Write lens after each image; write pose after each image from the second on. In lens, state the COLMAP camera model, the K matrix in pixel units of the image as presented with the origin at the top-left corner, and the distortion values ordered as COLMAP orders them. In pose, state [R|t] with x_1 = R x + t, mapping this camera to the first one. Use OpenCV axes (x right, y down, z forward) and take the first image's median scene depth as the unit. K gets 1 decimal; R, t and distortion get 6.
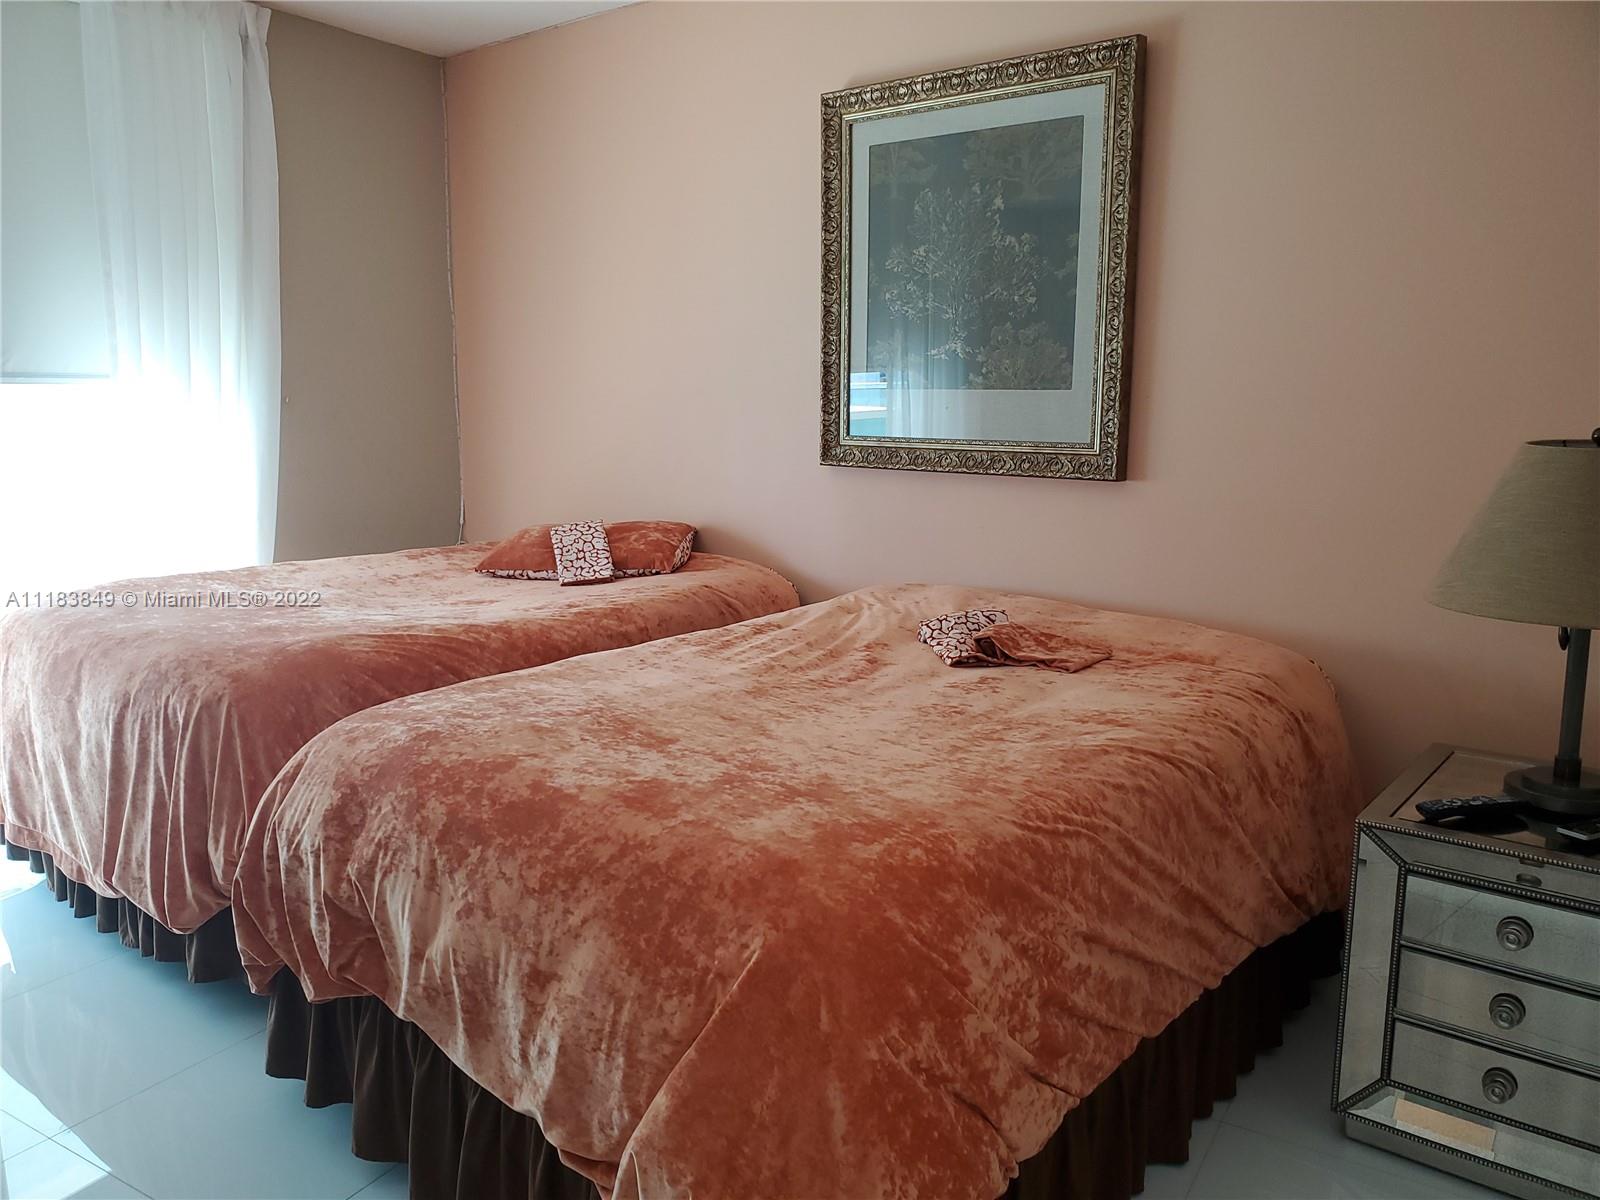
lens RADIAL K [[1262.6, 0, 810.3], [0, 1262.6, 598.4], [0, 0, 1]] dist [0.032595, -0.039705]
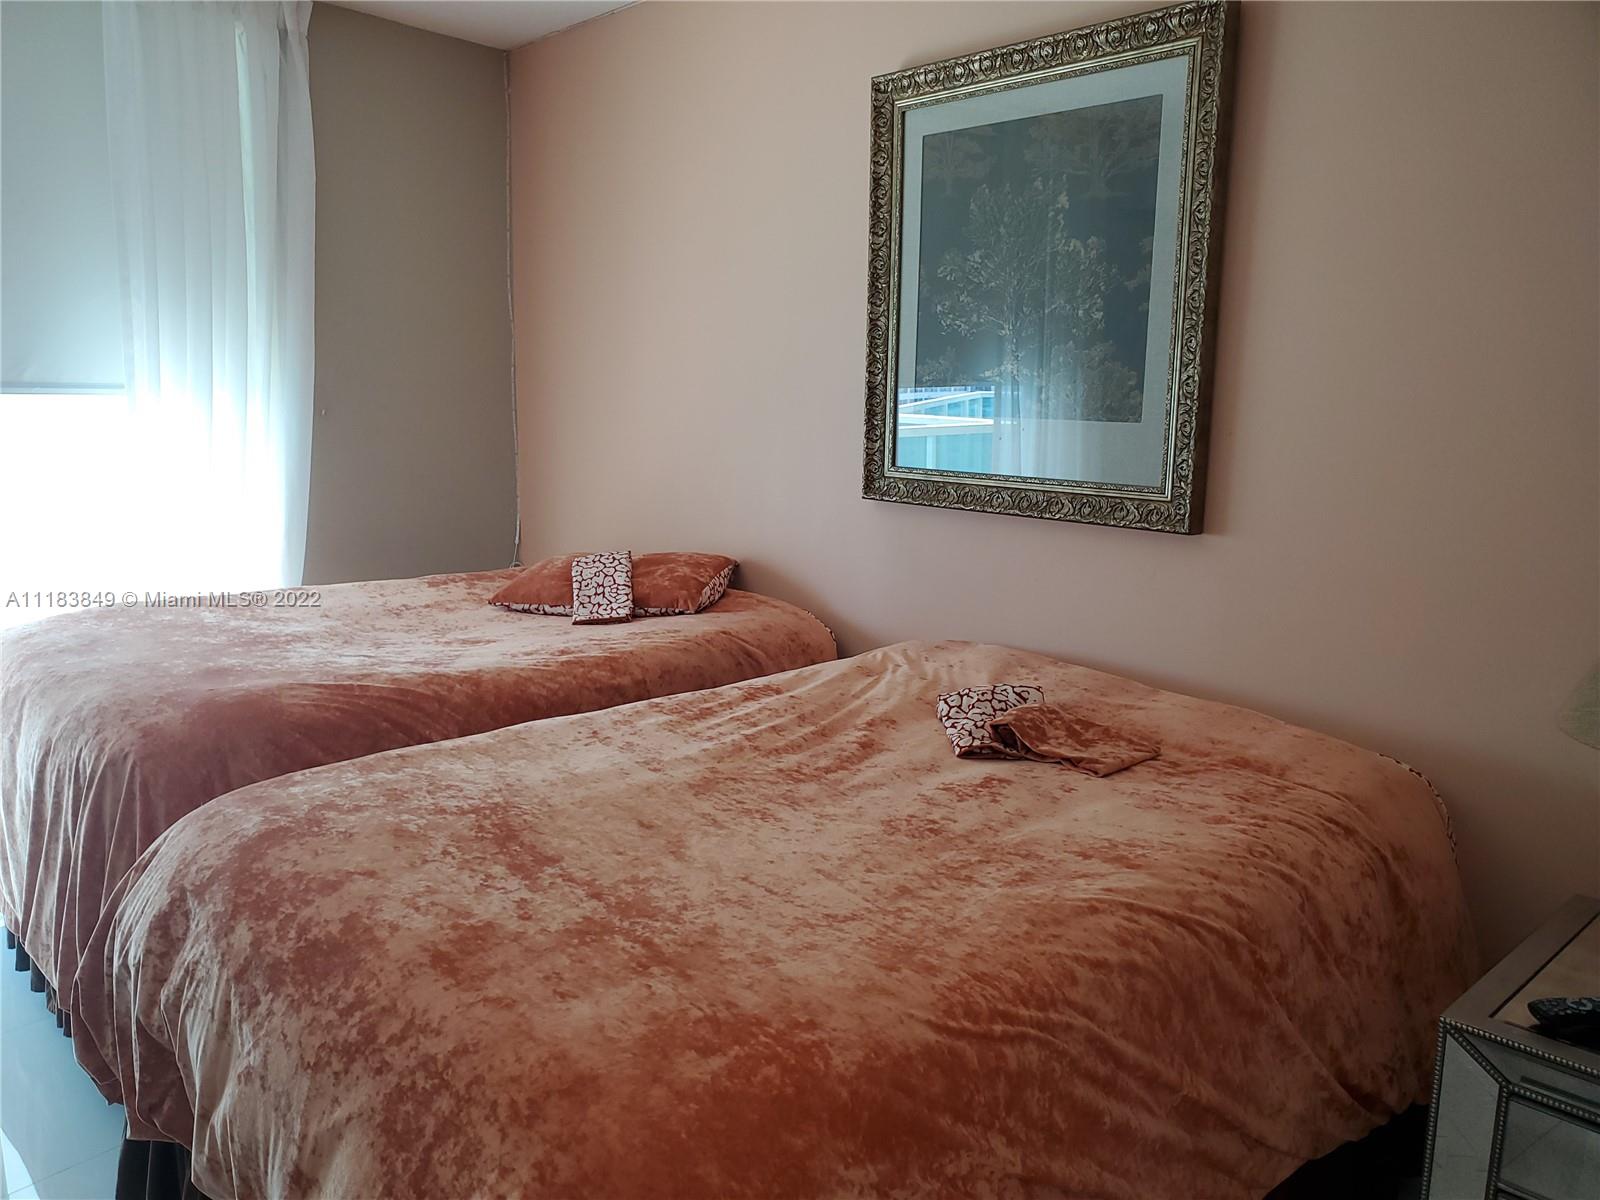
lens RADIAL K [[1262.6, 0, 799.0], [0, 1262.6, 601.6], [0, 0, 1]] dist [0.032595, -0.039705]
pose [[0.989696, 0.037558, -0.138171, 0.117015], [-0.037320, 0.999294, 0.004313, -0.047624], [0.138236, 0.000888, 0.990399, 0.157734]]
